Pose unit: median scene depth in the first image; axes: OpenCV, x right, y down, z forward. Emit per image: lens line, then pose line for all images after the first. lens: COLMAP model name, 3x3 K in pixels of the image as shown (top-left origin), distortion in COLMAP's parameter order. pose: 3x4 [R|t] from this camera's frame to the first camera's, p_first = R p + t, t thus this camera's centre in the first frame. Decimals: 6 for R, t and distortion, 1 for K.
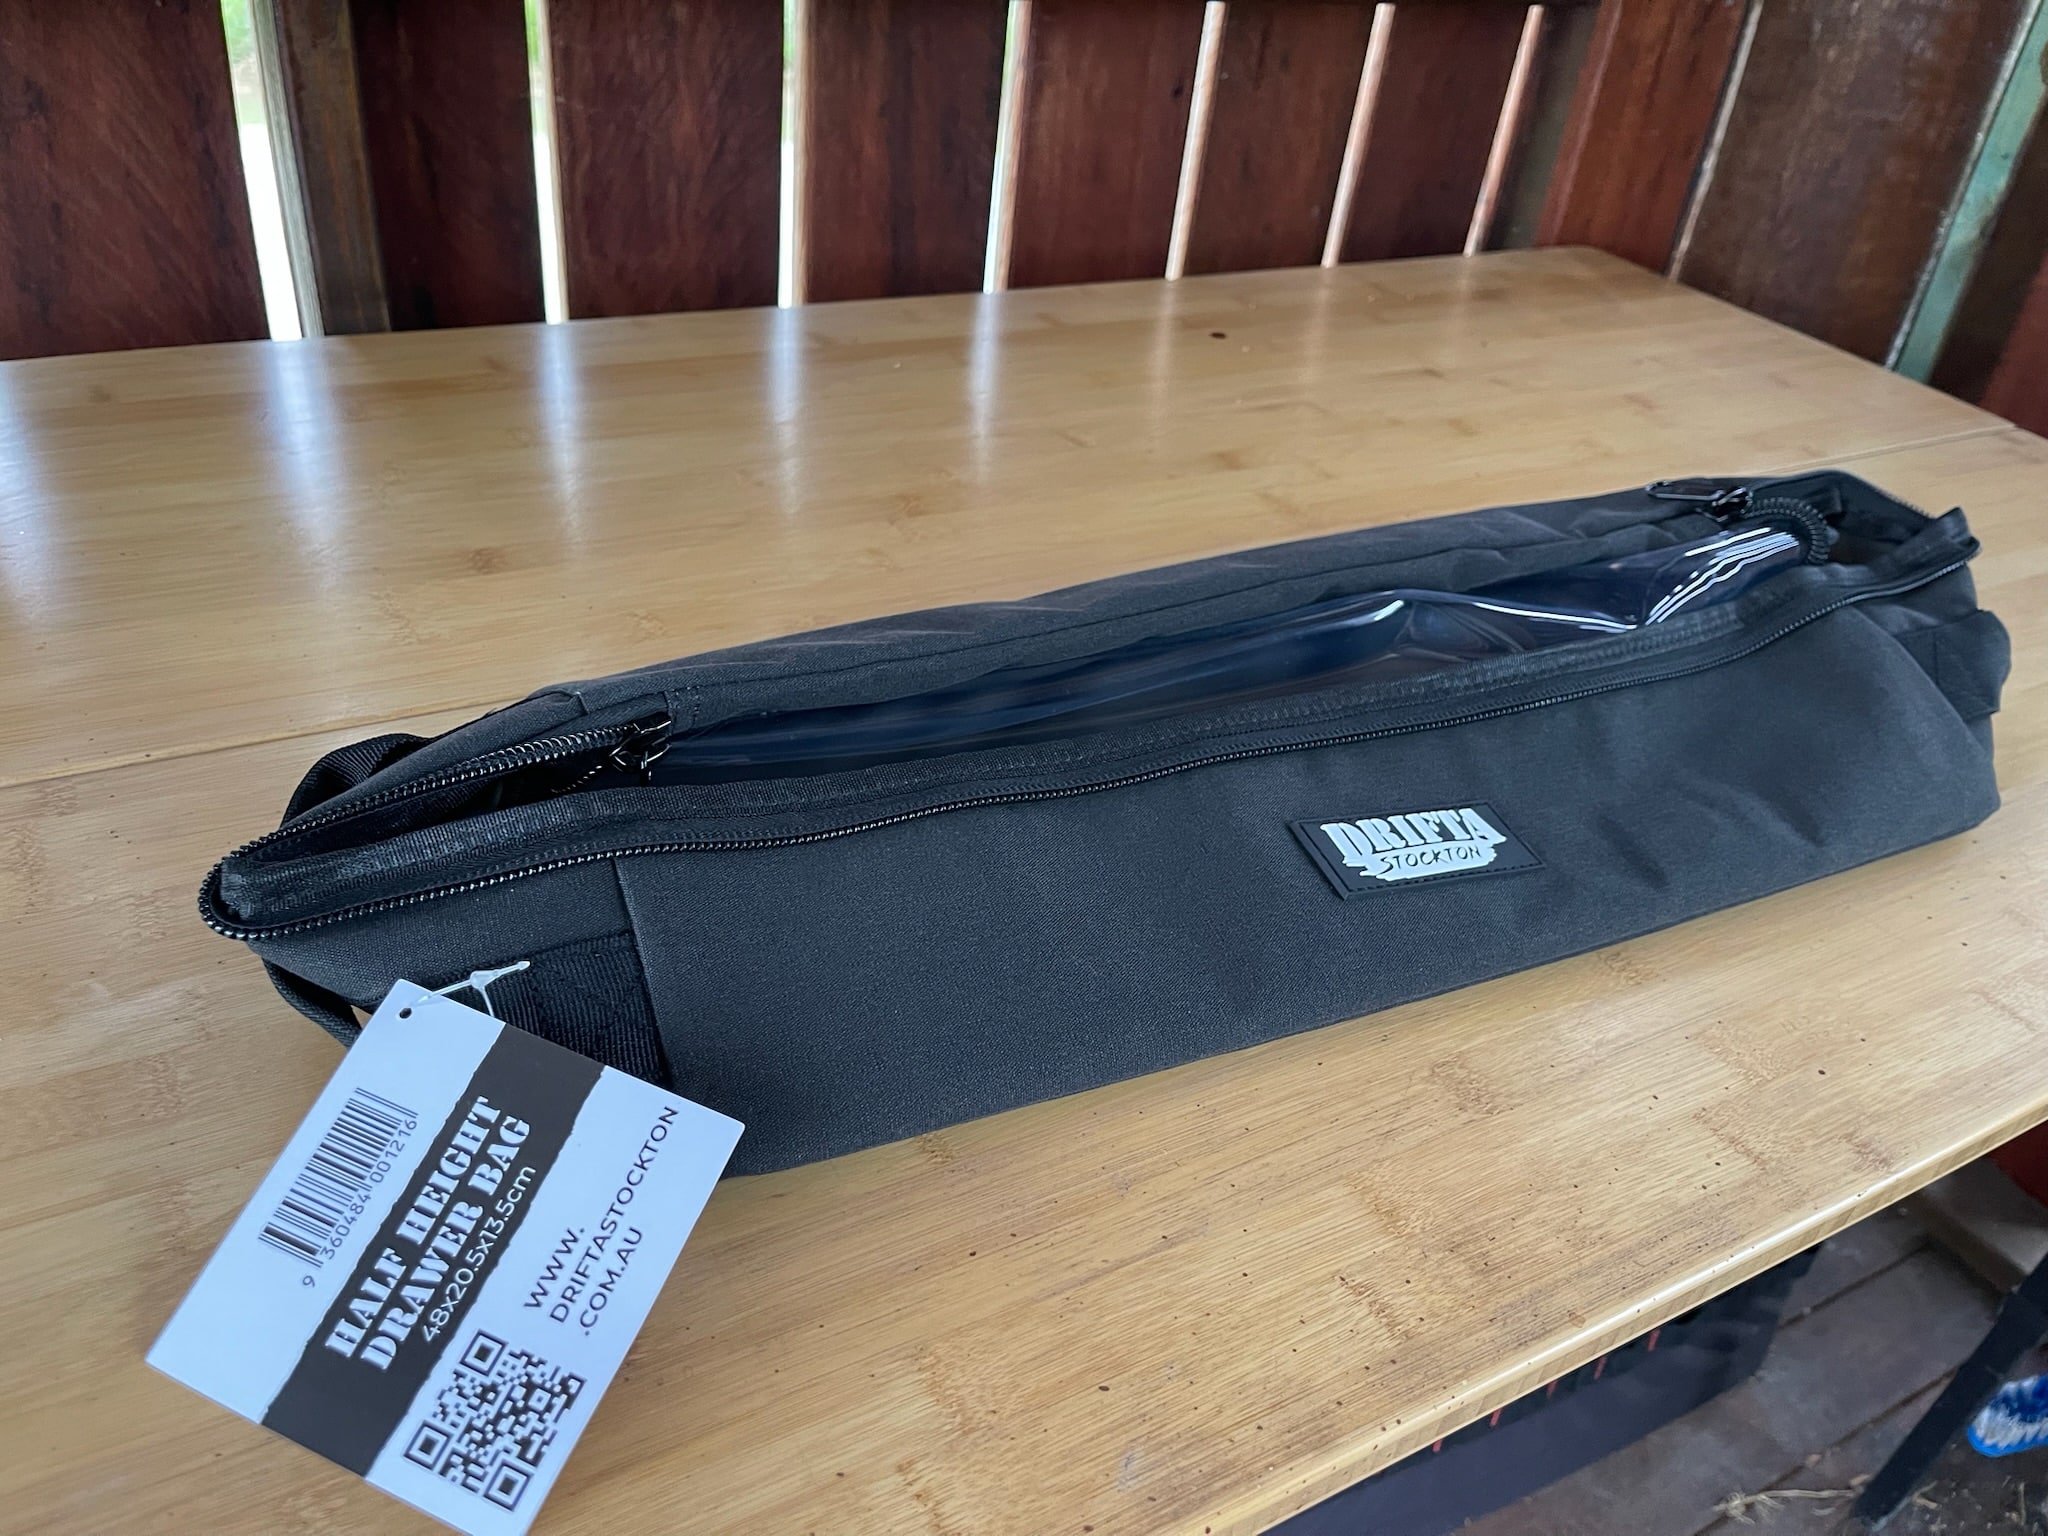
lens RADIAL K [[1584.7, 0, 1024.1], [0, 1584.7, 776.0], [0, 0, 1]] dist [0.071962, -0.115866]
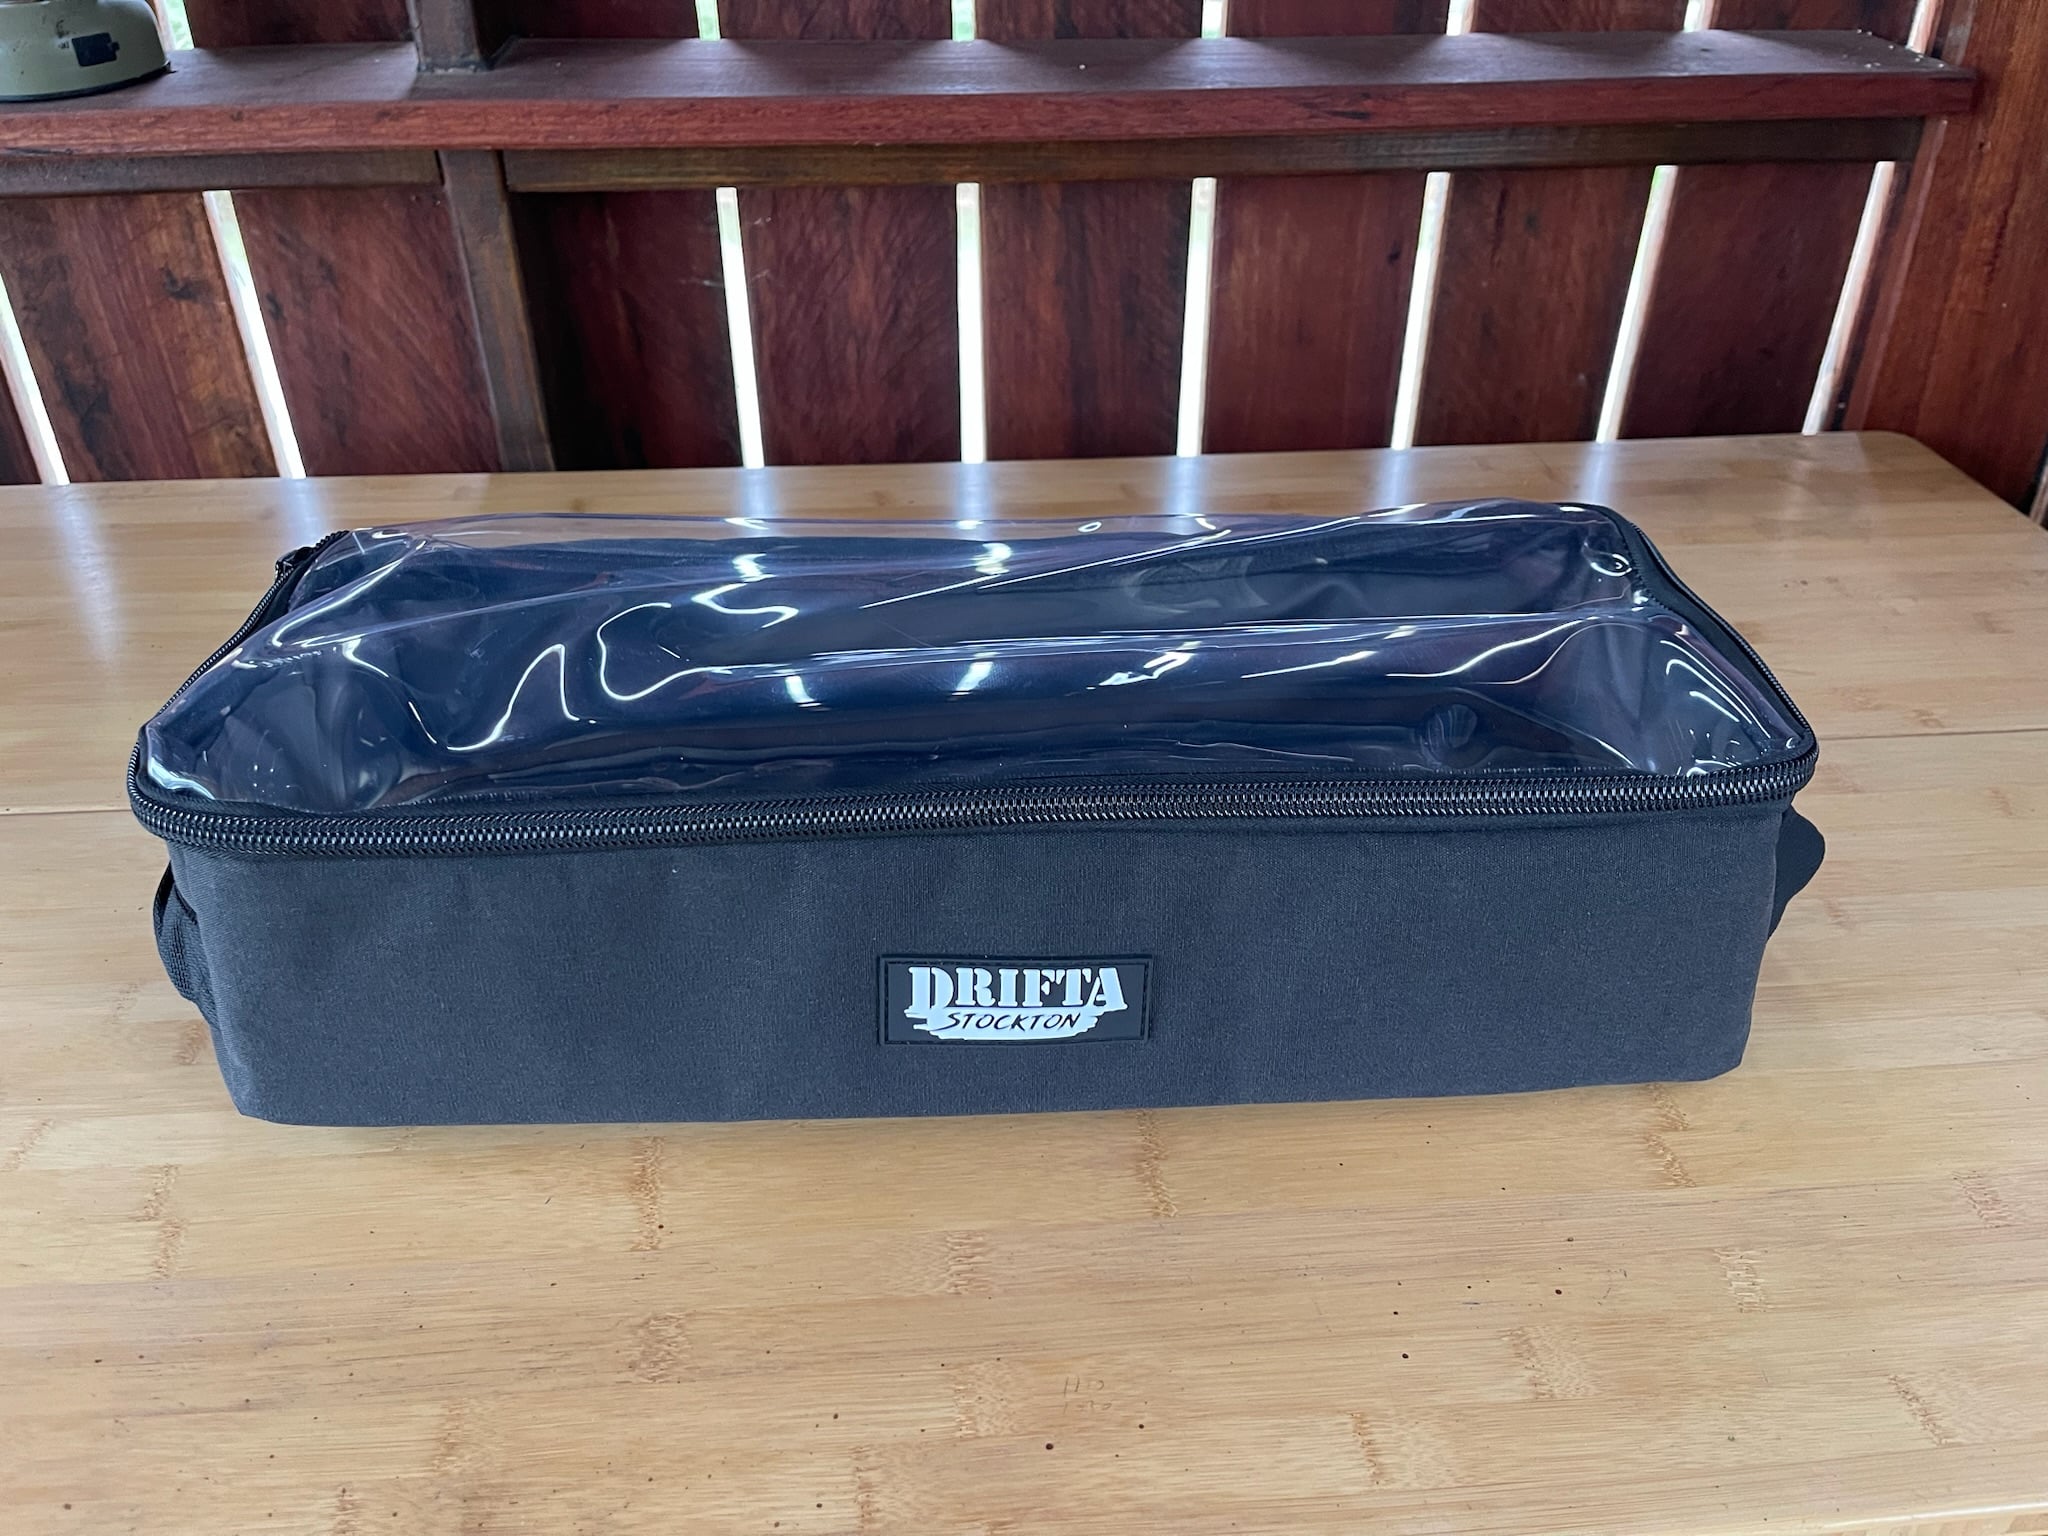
lens RADIAL K [[1584.7, 0, 1027.2], [0, 1584.7, 767.1], [0, 0, 1]] dist [0.071962, -0.115866]
pose [[0.900734, 0.137817, -0.411928, 0.405878], [-0.160727, 0.986769, -0.021312, -0.084481], [0.403541, 0.085404, 0.910967, 0.077804]]
